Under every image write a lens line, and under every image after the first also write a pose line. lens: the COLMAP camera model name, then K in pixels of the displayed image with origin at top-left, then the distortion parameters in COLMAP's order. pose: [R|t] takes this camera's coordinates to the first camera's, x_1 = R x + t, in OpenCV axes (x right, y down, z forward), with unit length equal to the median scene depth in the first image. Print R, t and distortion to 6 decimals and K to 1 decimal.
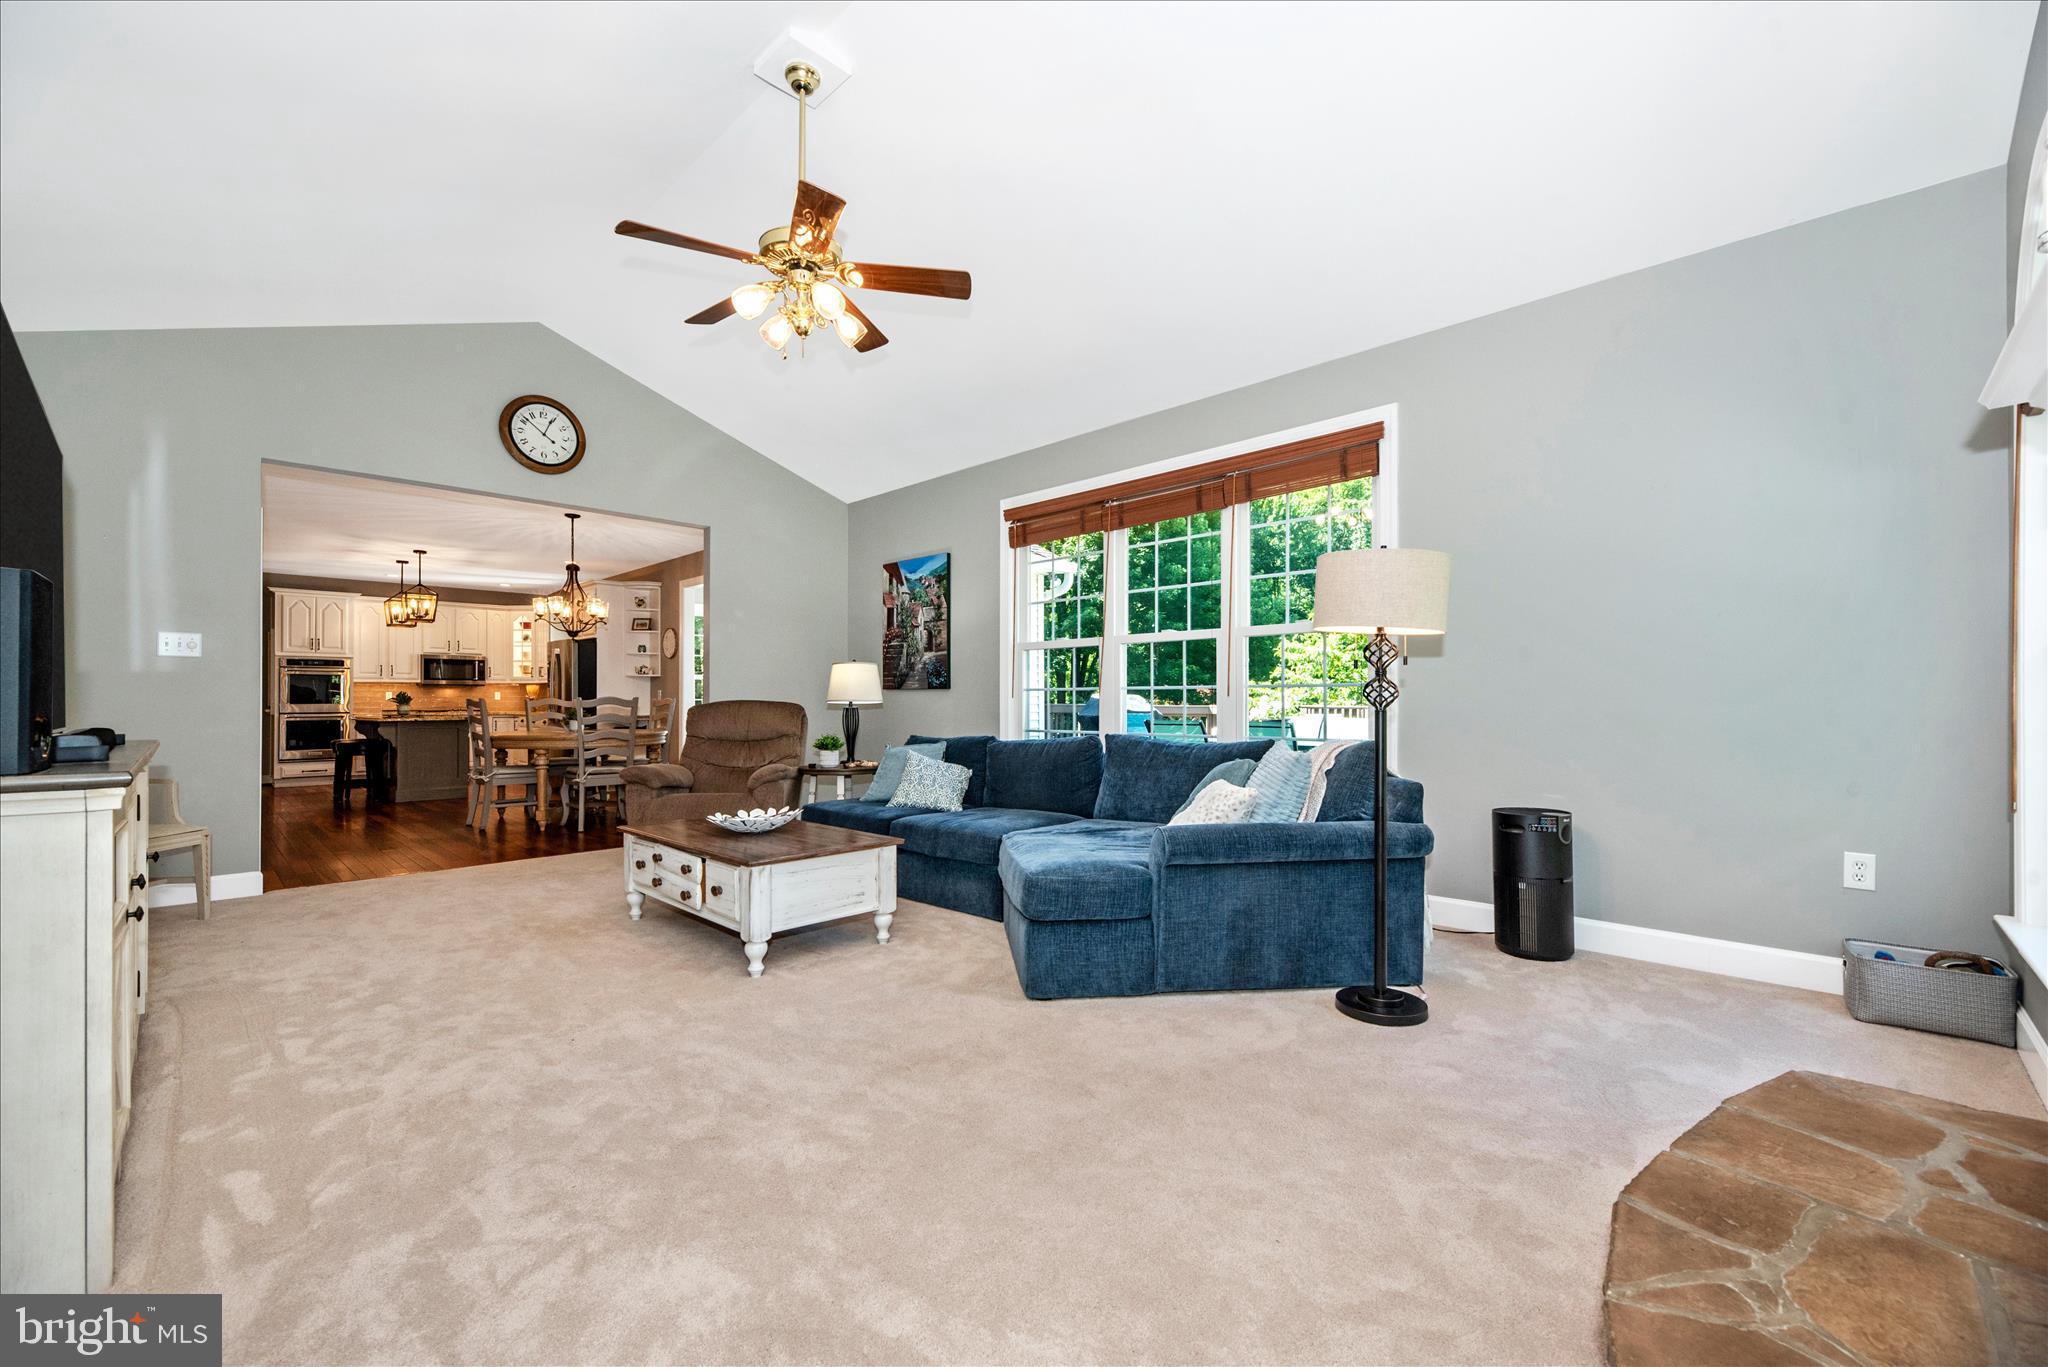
lens RADIAL K [[828.5, 0, 1043.5], [0, 828.5, 696.4], [0, 0, 1]] dist [0.002915, -0.003373]
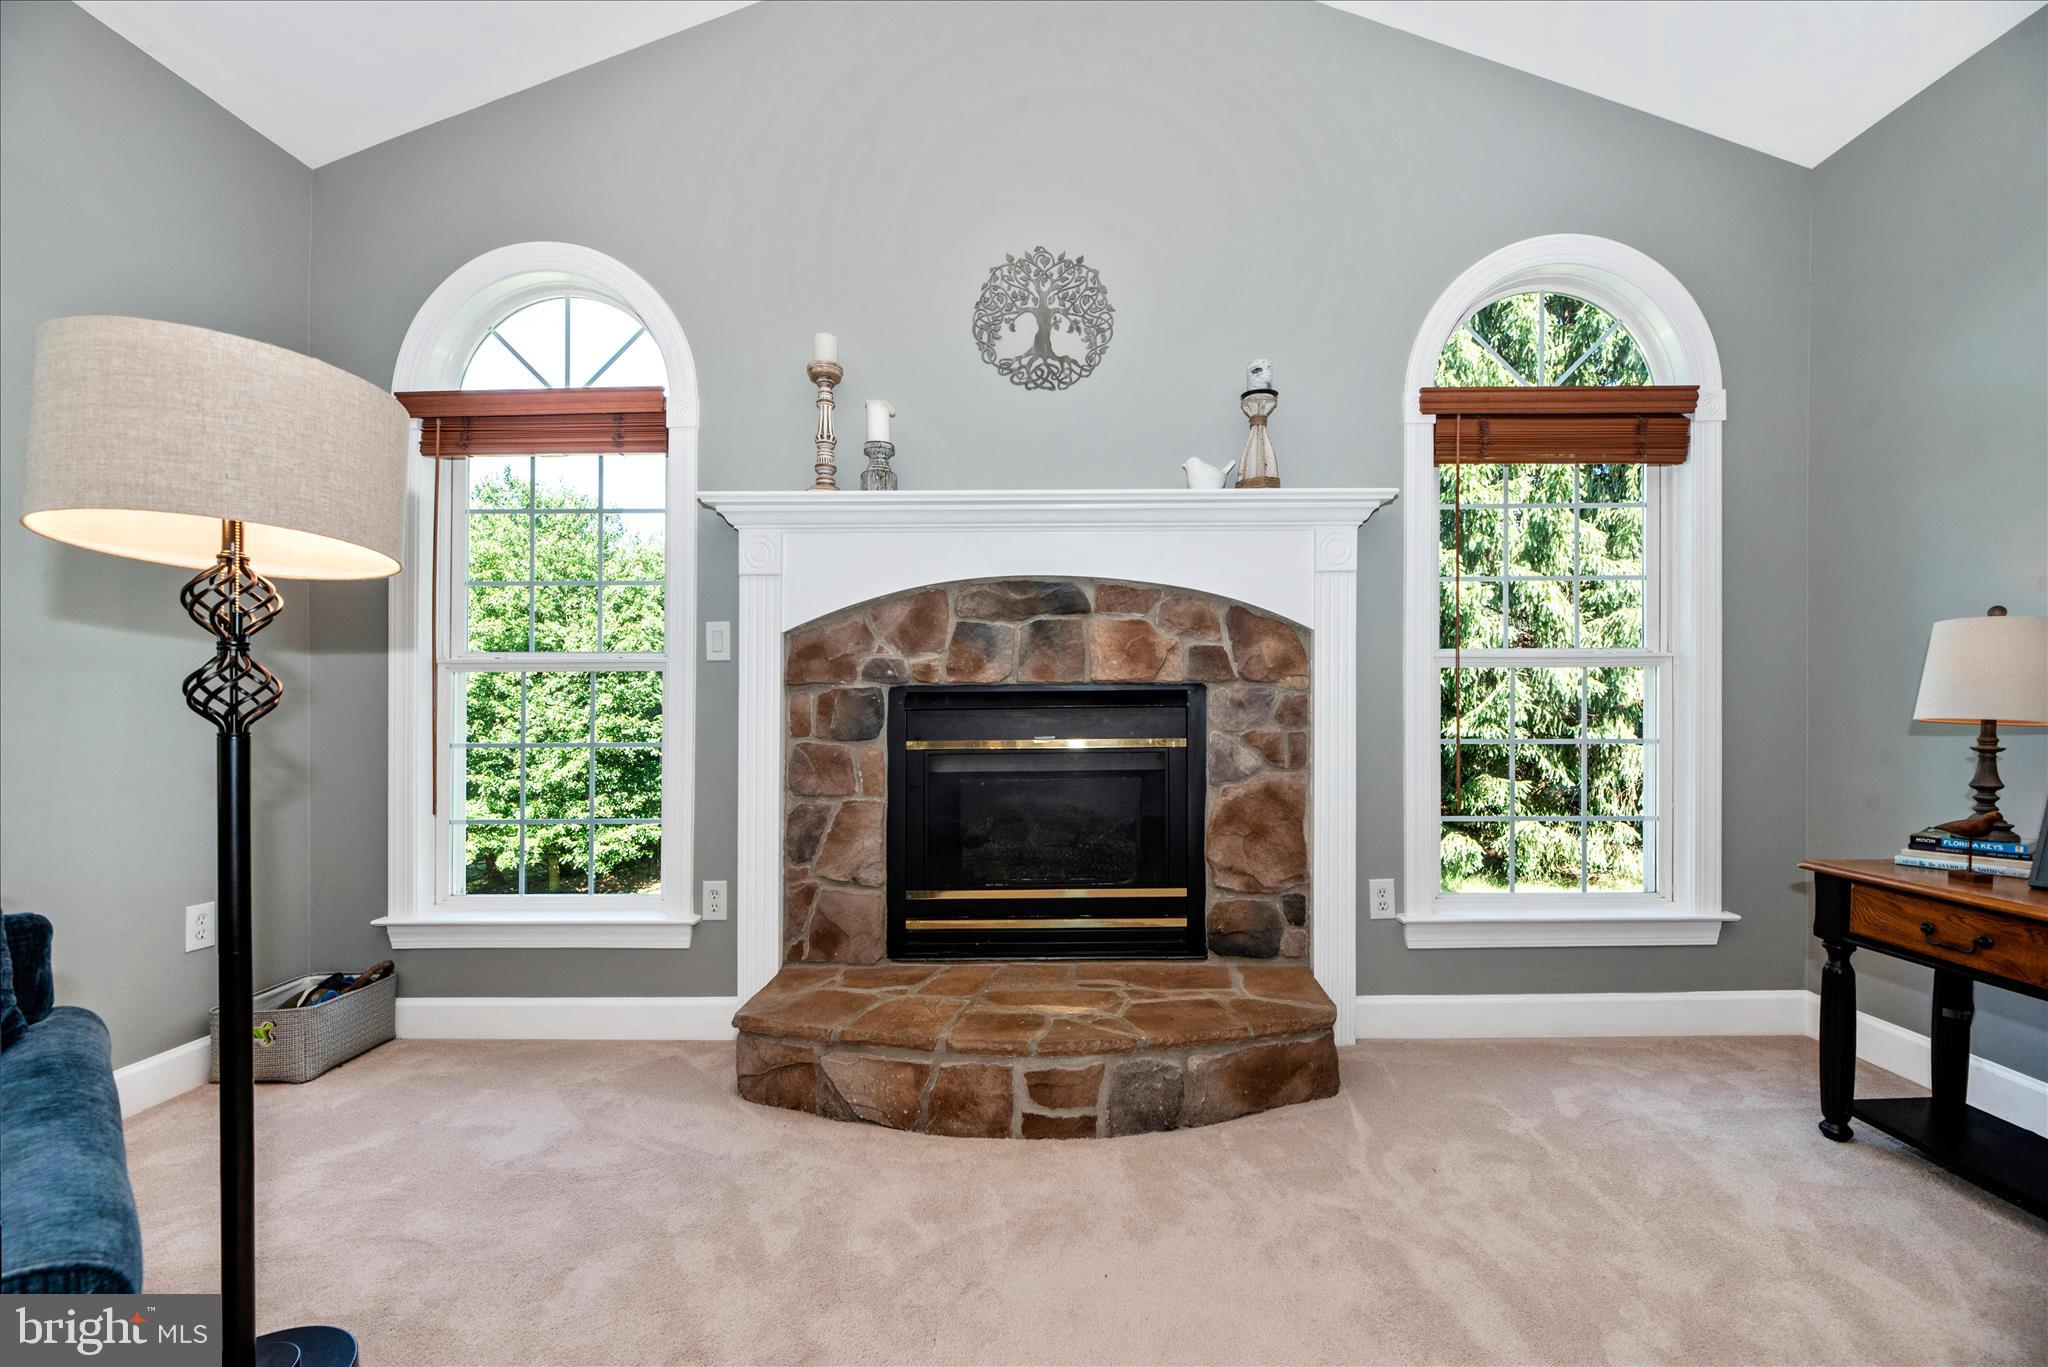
lens RADIAL K [[828.5, 0, 1026.1], [0, 828.5, 693.6], [0, 0, 1]] dist [0.002915, -0.003373]
pose [[-0.671730, 0.001372, 0.740795, -0.309551], [-0.000345, 0.999998, -0.002165, -0.061319], [-0.740796, -0.001709, -0.671728, 1.148643]]
